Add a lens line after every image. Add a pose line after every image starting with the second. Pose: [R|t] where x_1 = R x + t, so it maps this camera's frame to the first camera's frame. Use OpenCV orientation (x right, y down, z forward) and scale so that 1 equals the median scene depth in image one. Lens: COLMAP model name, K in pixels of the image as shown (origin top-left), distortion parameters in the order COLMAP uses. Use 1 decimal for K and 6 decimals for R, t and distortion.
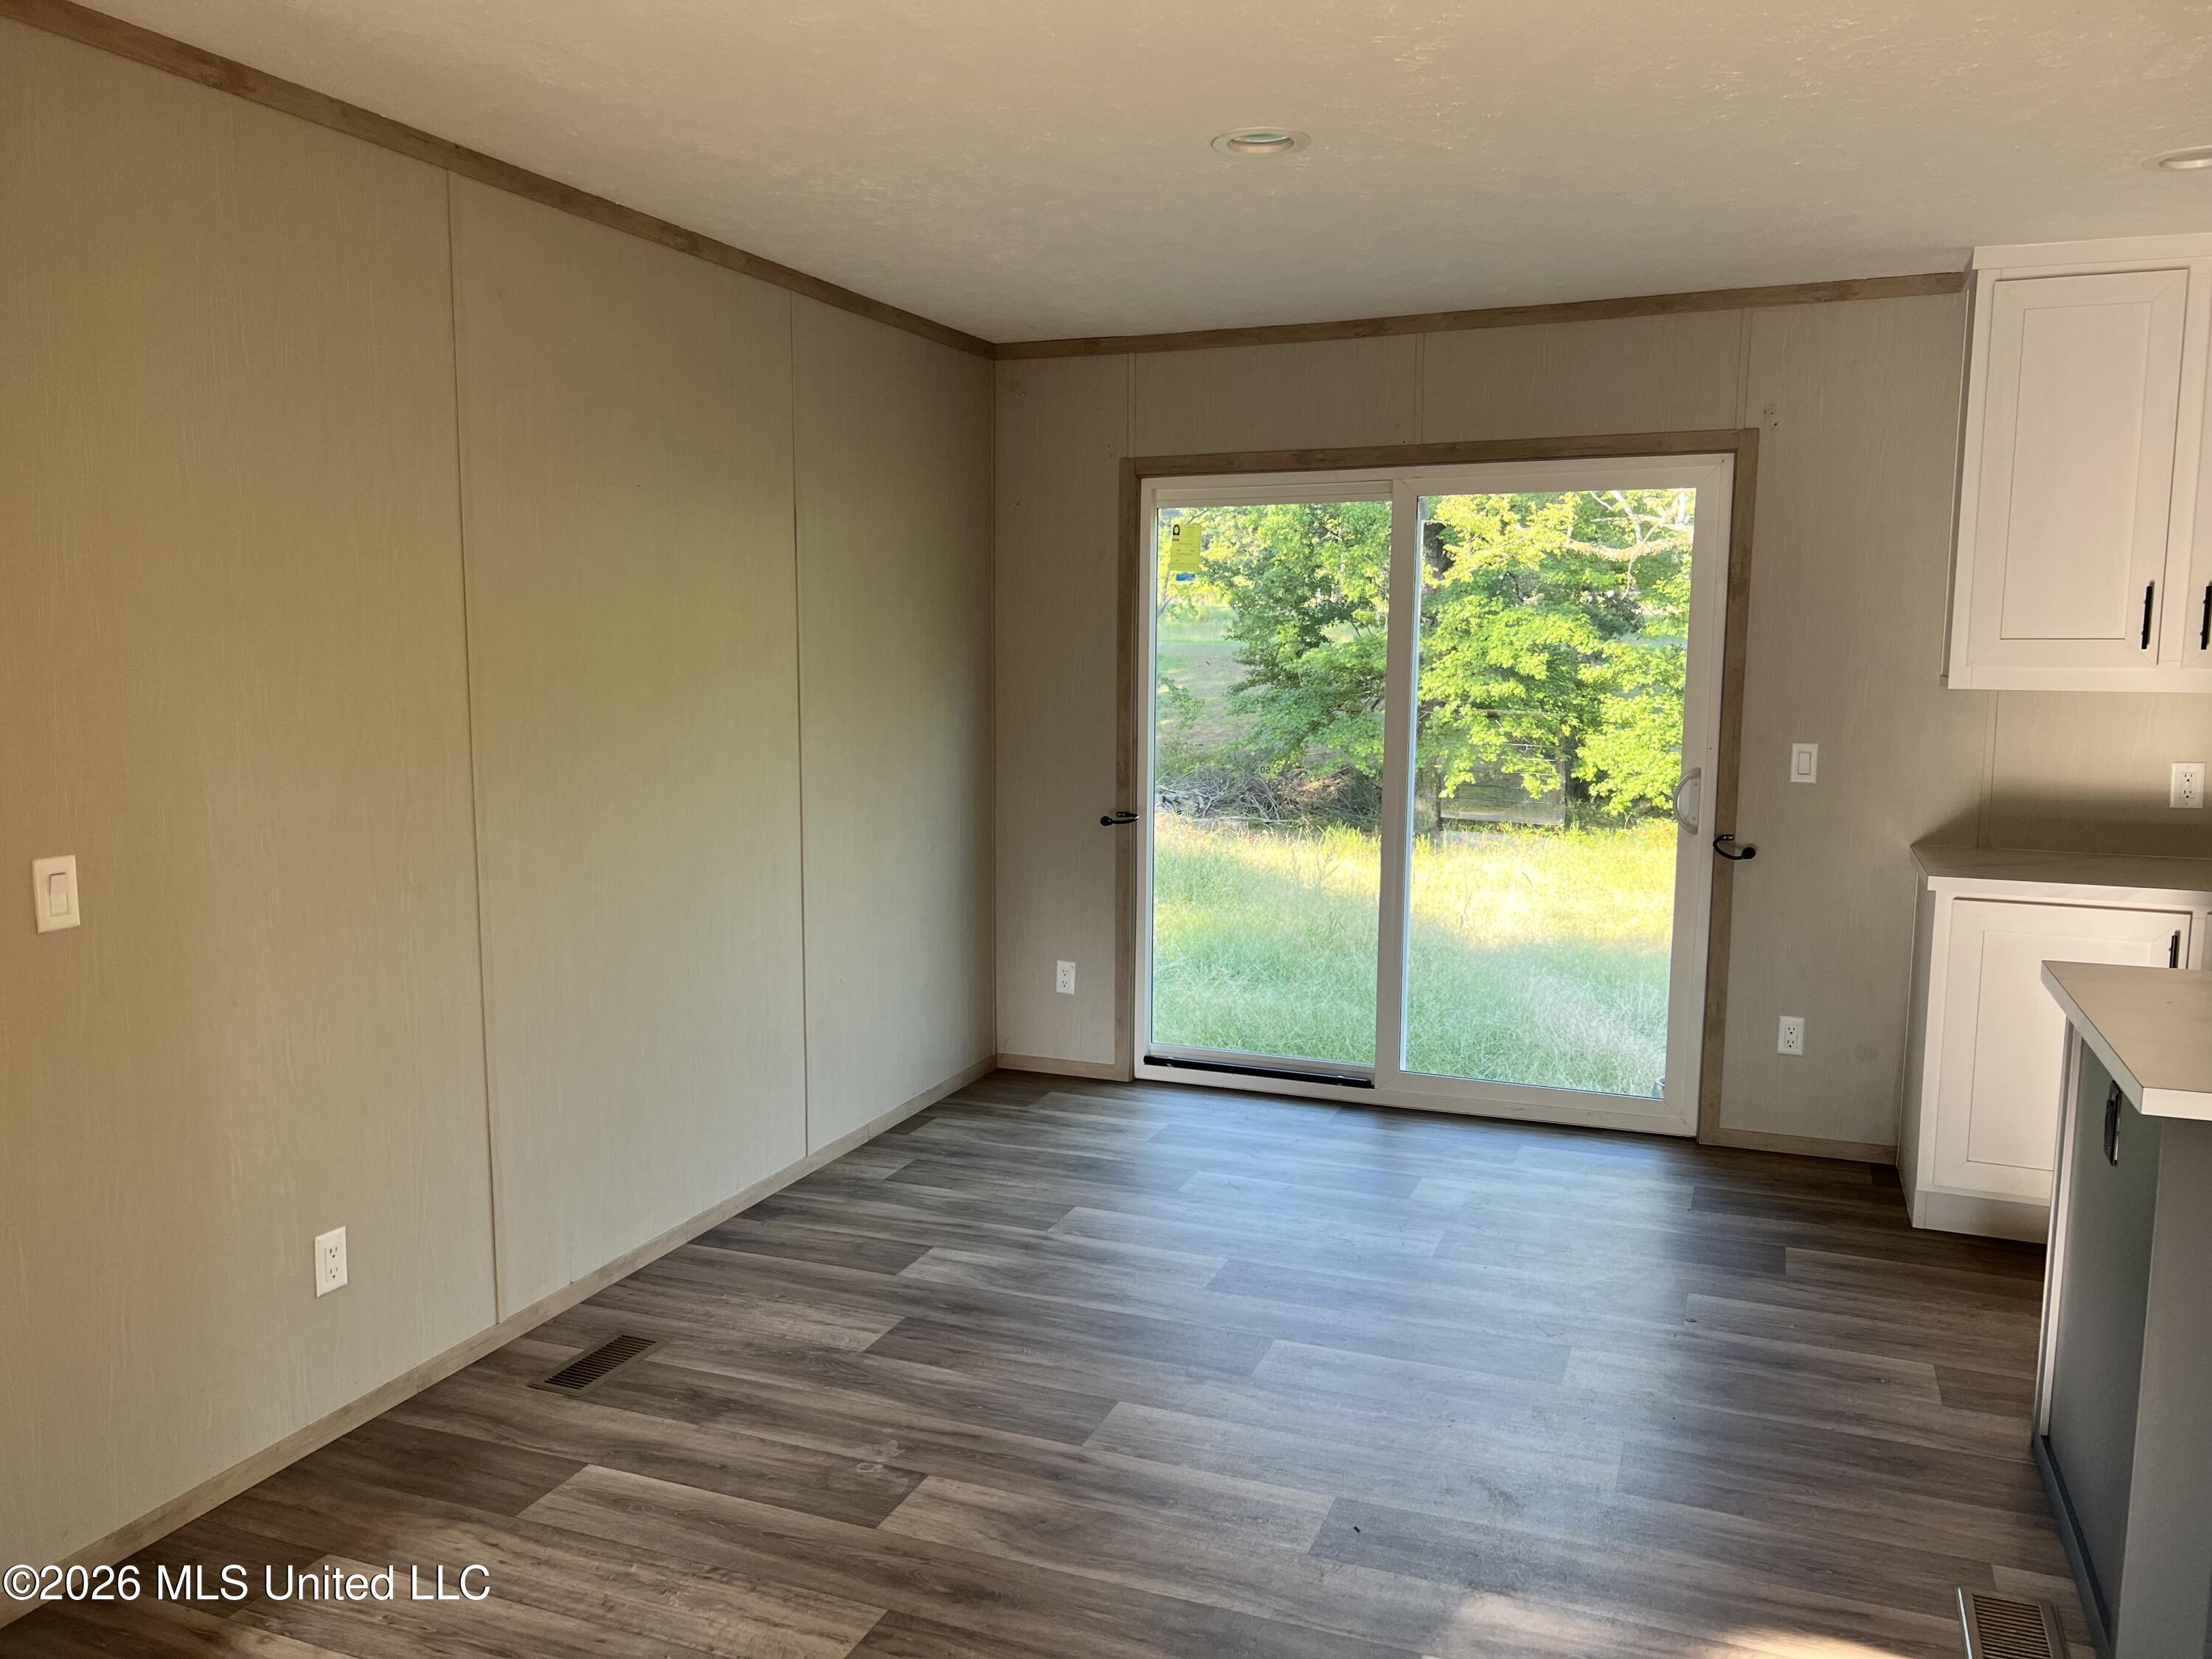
lens RADIAL K [[1670.9, 0, 1098.8], [0, 1670.9, 845.9], [0, 0, 1]] dist [0.064970, -0.066241]
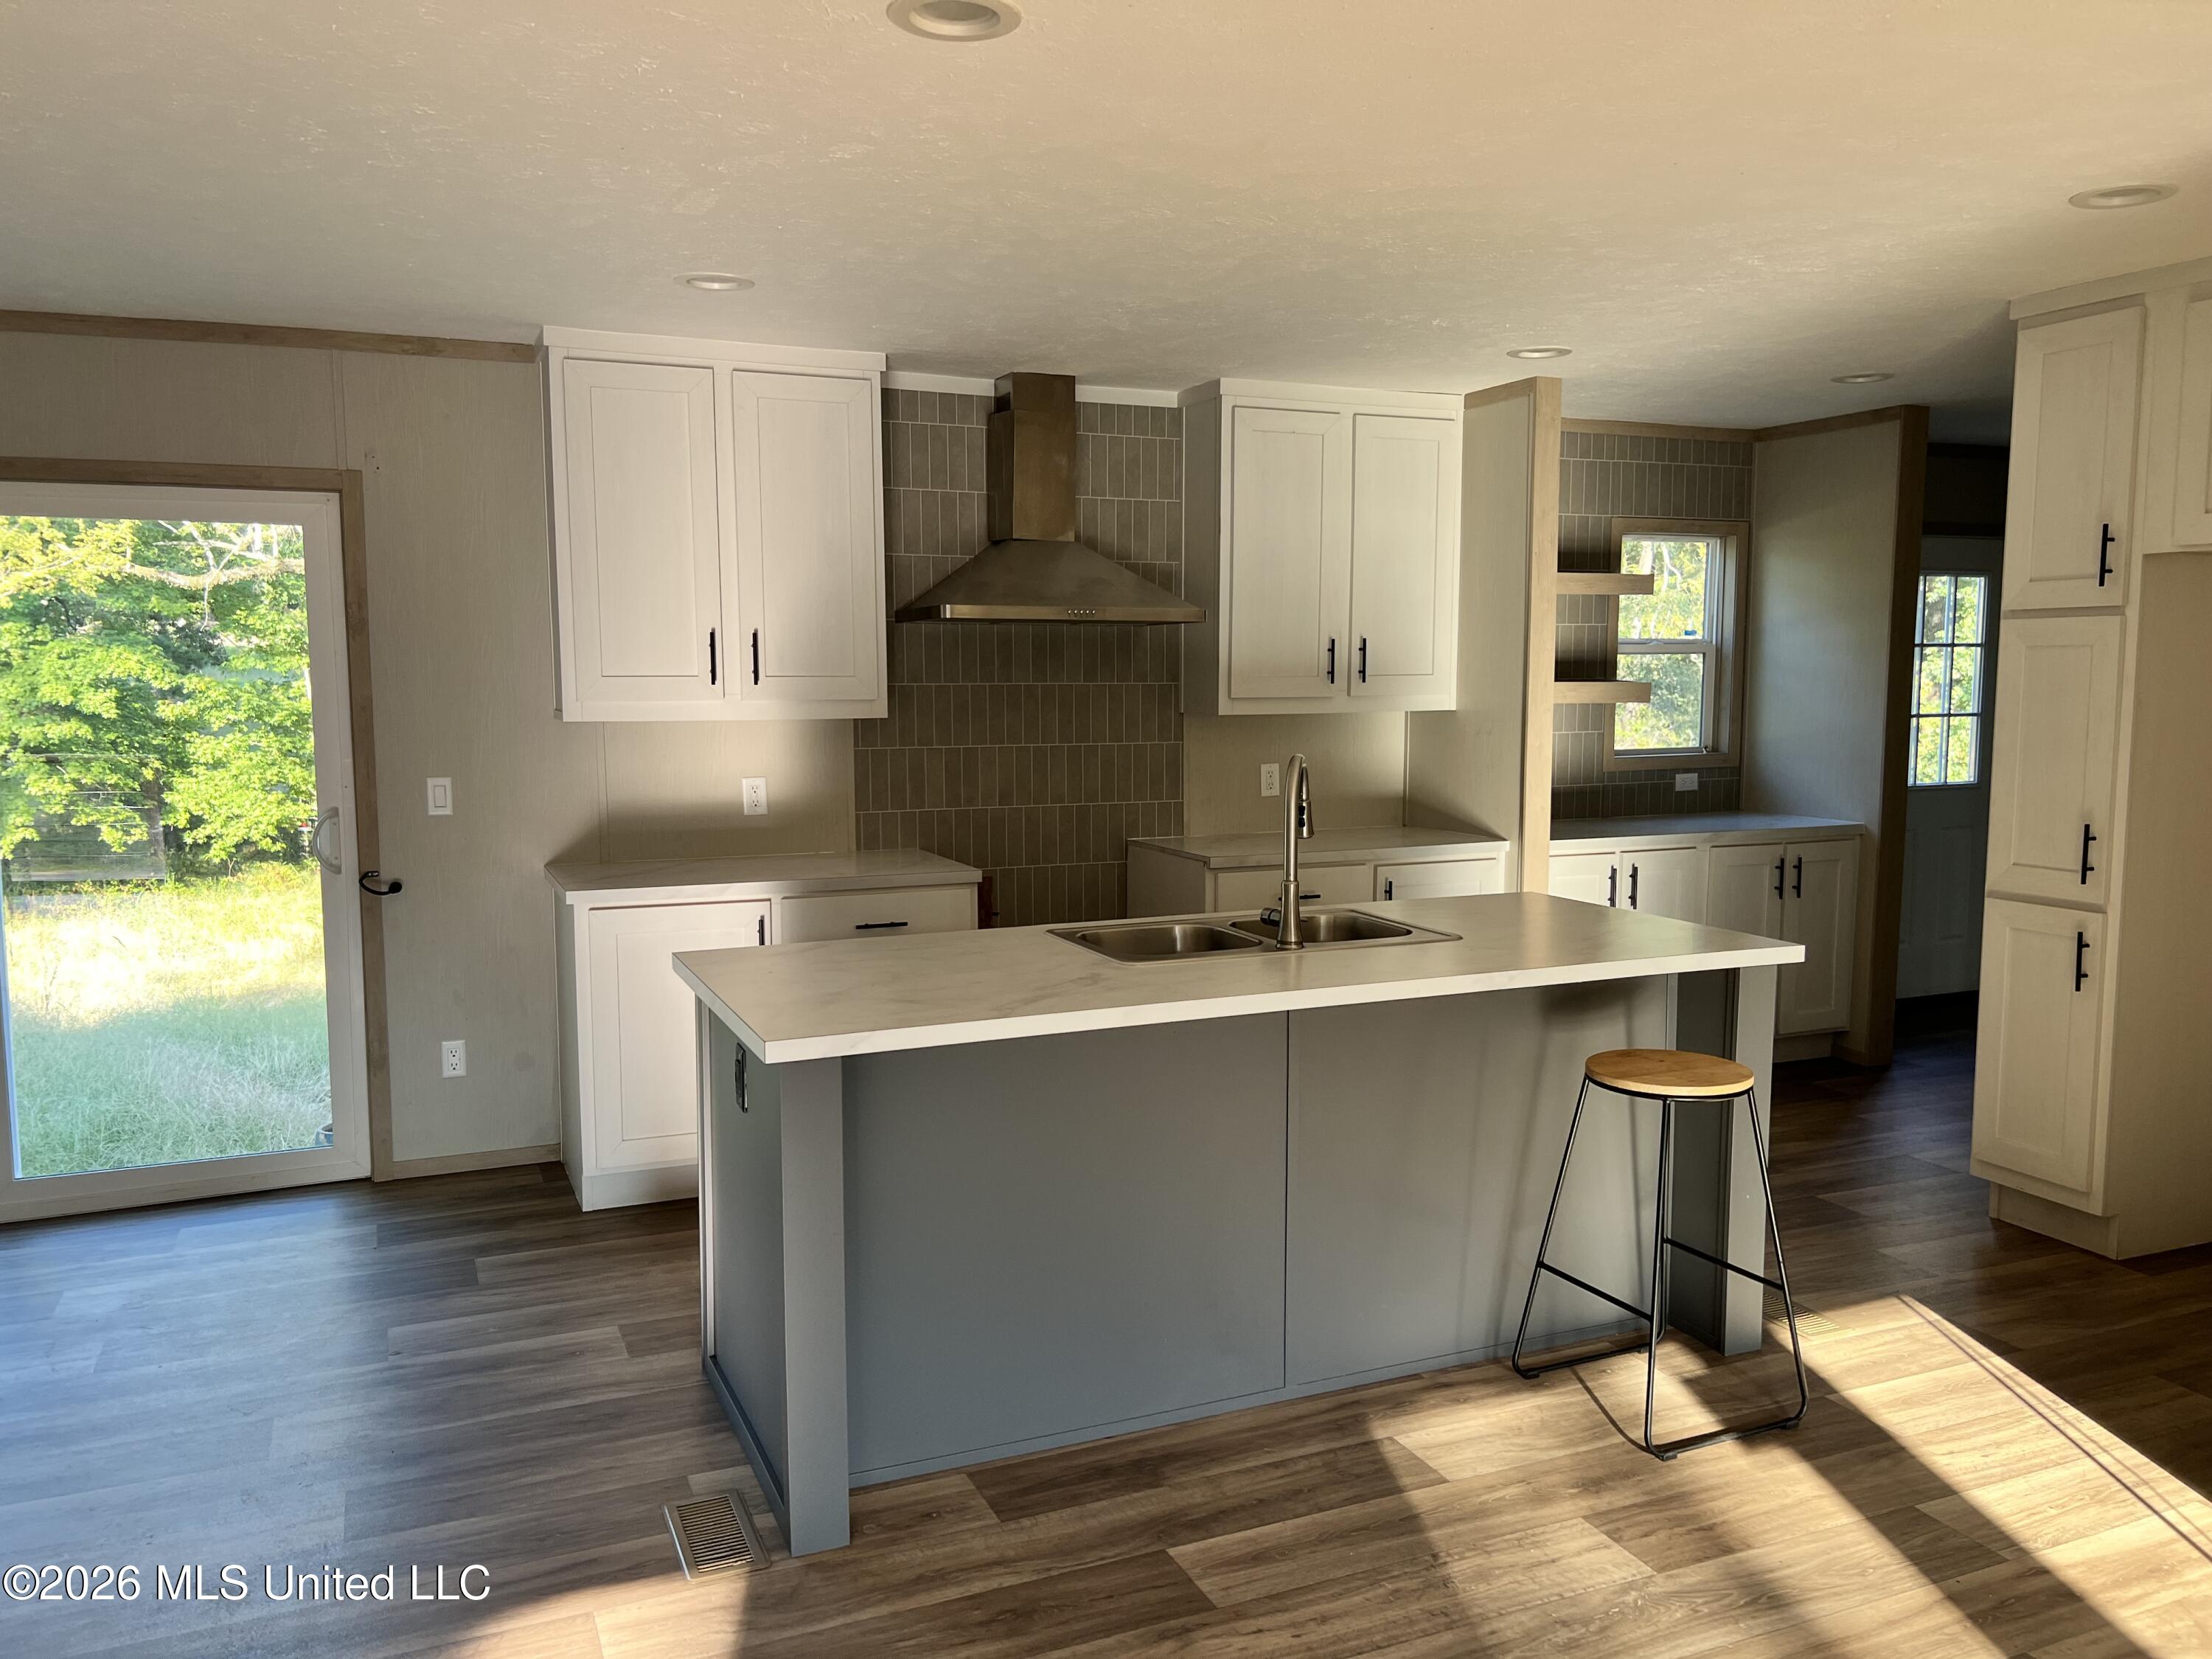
lens RADIAL K [[1670.9, 0, 1098.8], [0, 1670.9, 845.9], [0, 0, 1]] dist [0.064970, -0.066241]
pose [[0.706567, -0.080995, 0.702996, -0.023369], [0.094449, 0.995334, 0.019748, -0.000501], [-0.701315, 0.052444, 0.710920, -0.017641]]
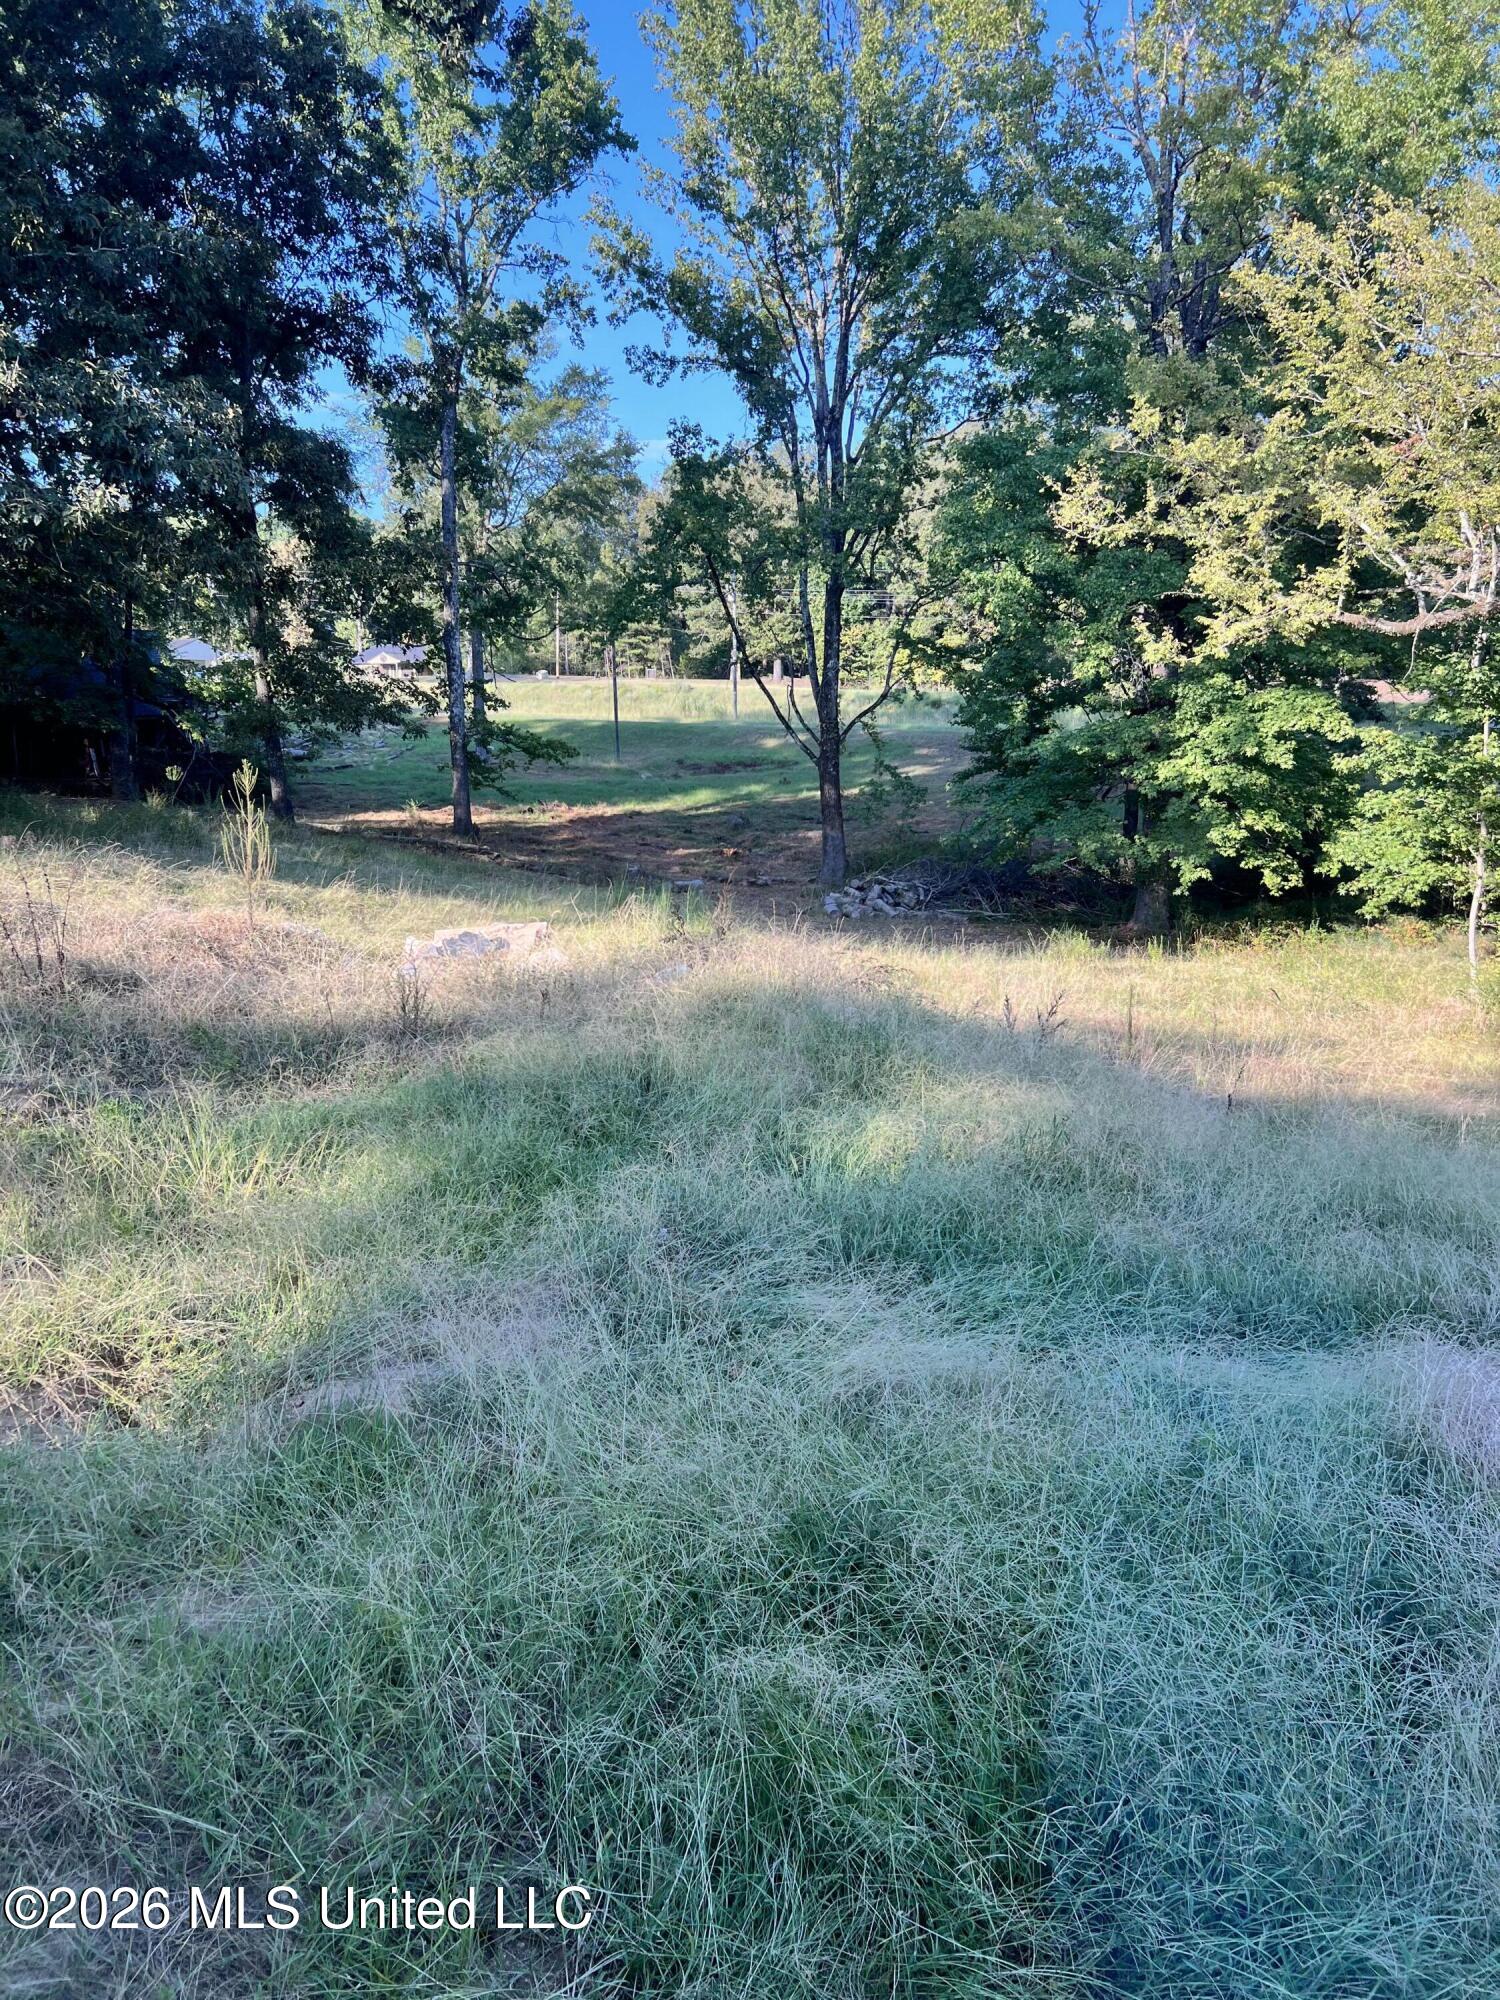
lens RADIAL K [[1481.3, 0, 750.0], [0, 1481.3, 1000.0], [0, 0, 1]] dist [0.063358, -0.086527]
pose [[0.997824, 0.015864, -0.063993, 0.129411], [-0.011998, 0.998105, 0.060345, -0.113220], [0.064829, -0.059445, 0.996124, 0.939909]]
